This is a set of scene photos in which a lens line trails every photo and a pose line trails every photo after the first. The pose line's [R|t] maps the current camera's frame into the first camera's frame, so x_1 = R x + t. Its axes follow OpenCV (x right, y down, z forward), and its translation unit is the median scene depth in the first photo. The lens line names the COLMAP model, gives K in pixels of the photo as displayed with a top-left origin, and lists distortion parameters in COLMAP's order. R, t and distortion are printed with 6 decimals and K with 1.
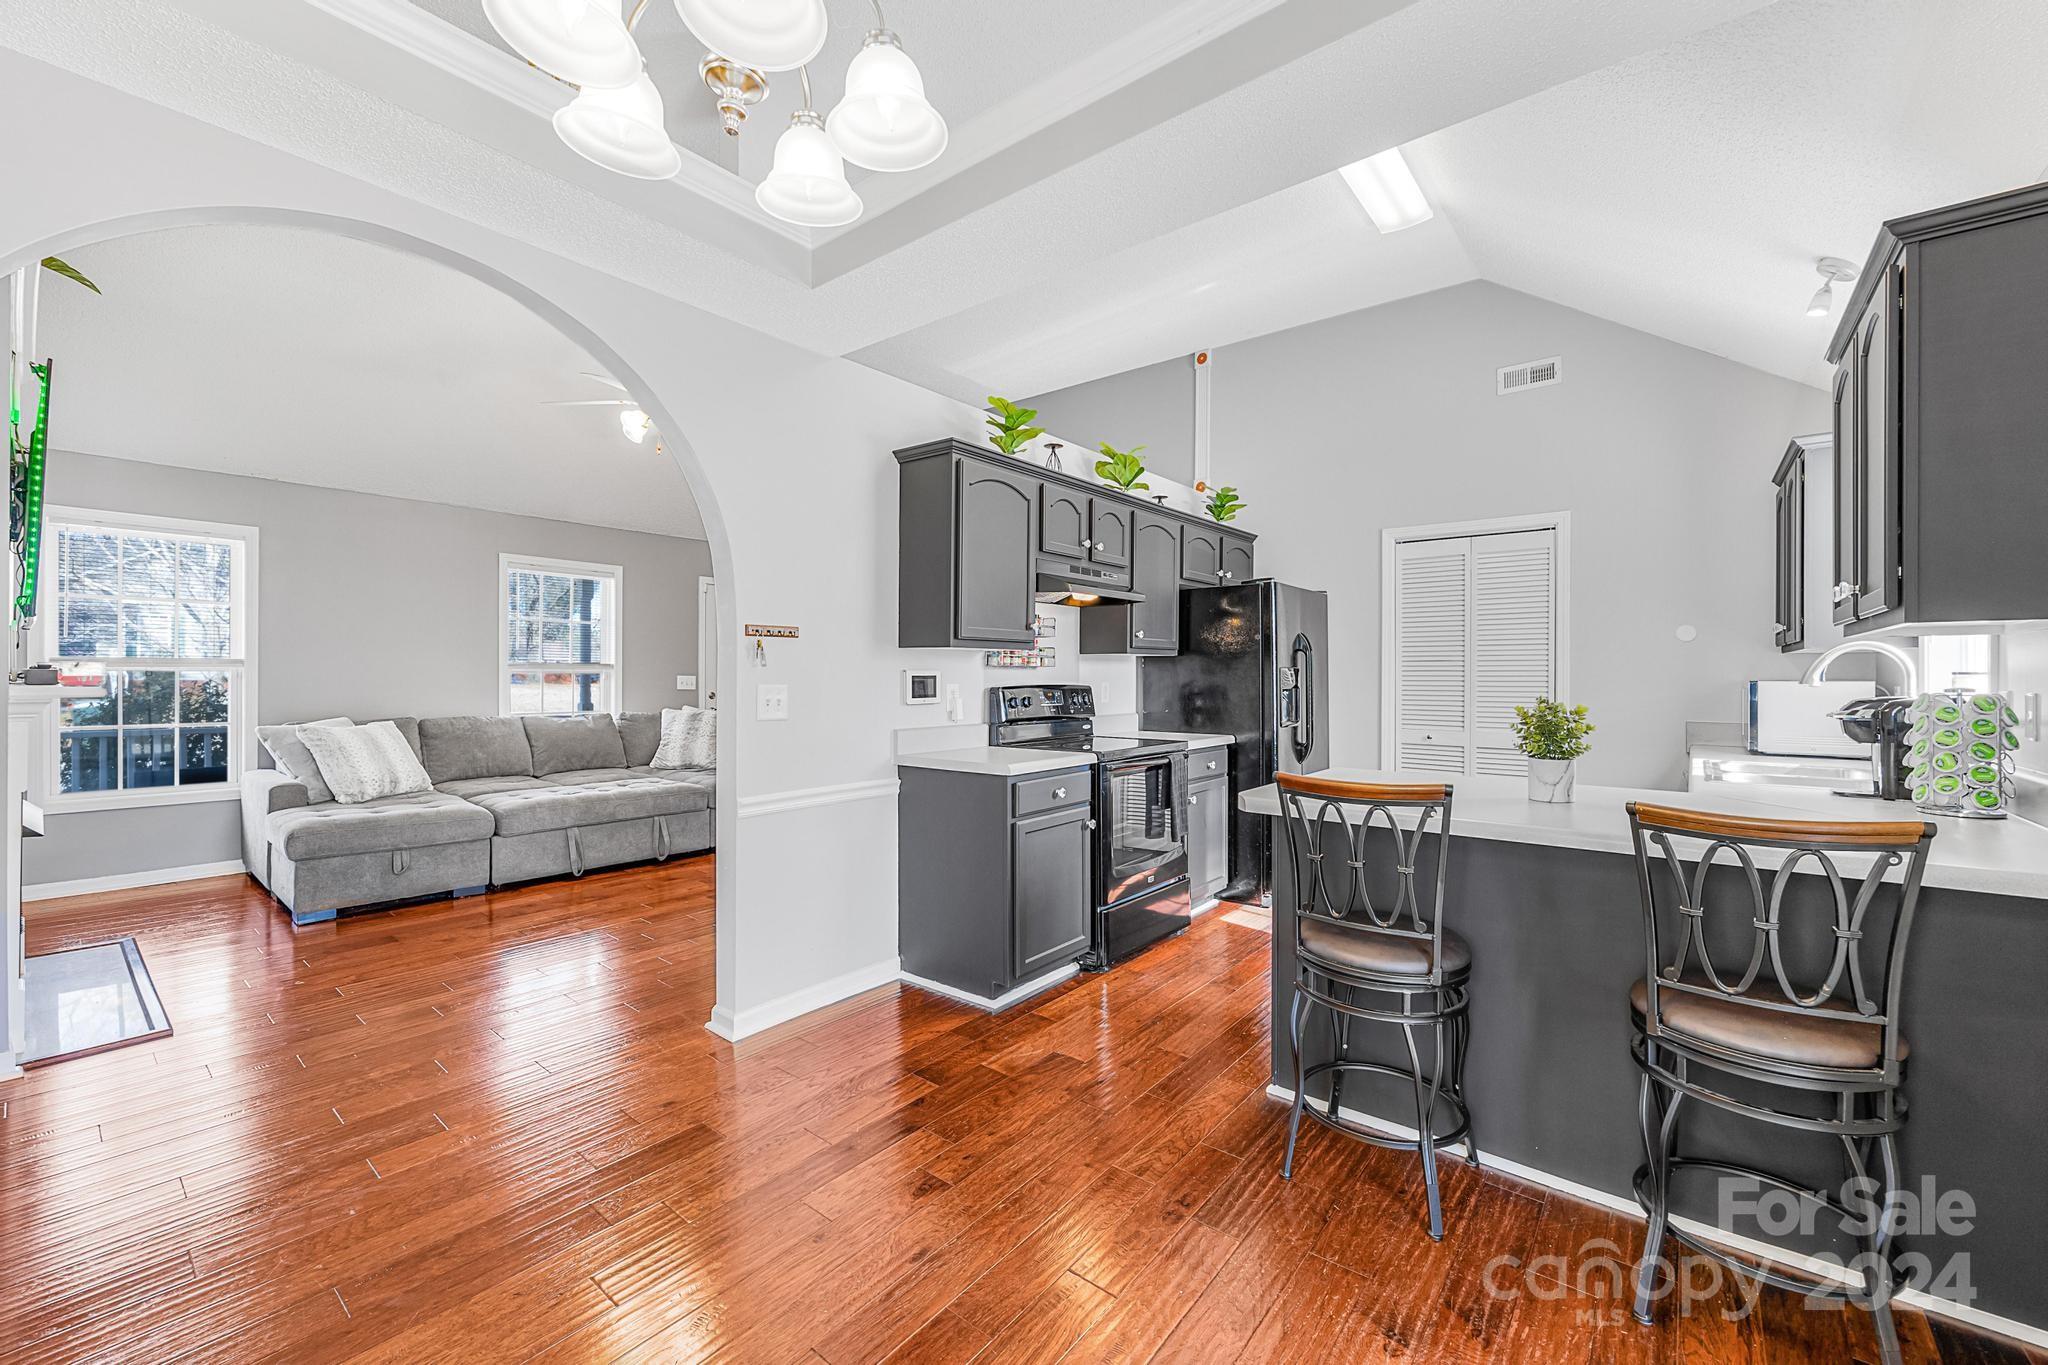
lens RADIAL K [[819.6, 0, 1024.0], [0, 819.6, 682.5], [0, 0, 1]] dist [0.001245, 0.000170]
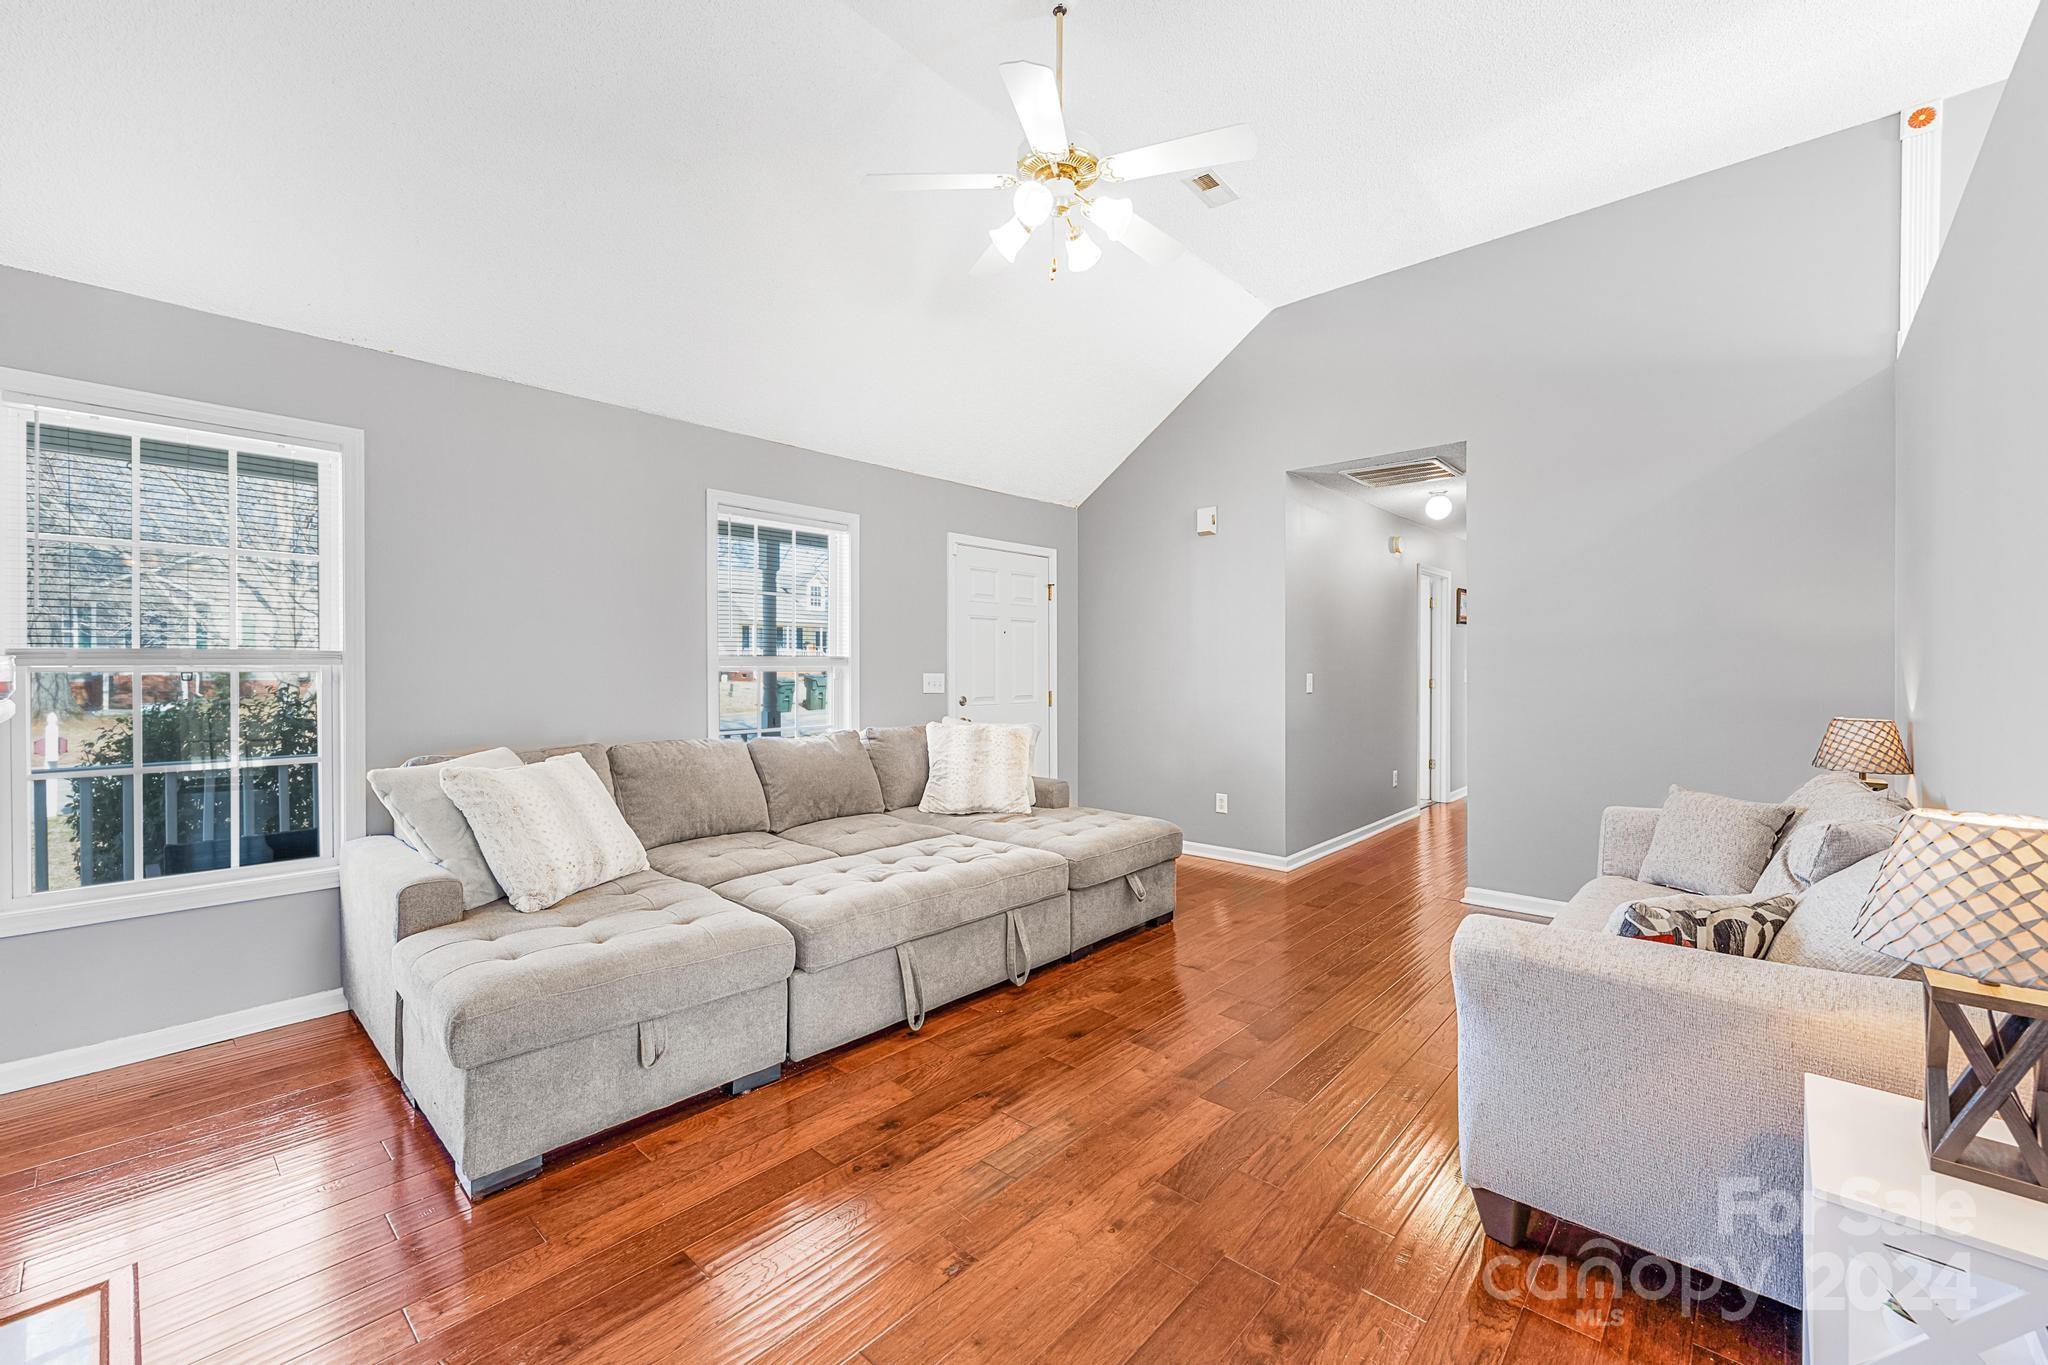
lens RADIAL K [[819.6, 0, 1024.0], [0, 819.6, 682.5], [0, 0, 1]] dist [0.001245, 0.000170]
pose [[0.998836, -0.006127, -0.047835, -0.437591], [0.006352, 0.999969, 0.004556, -0.004872], [0.047805, -0.004855, 0.998845, 0.438165]]
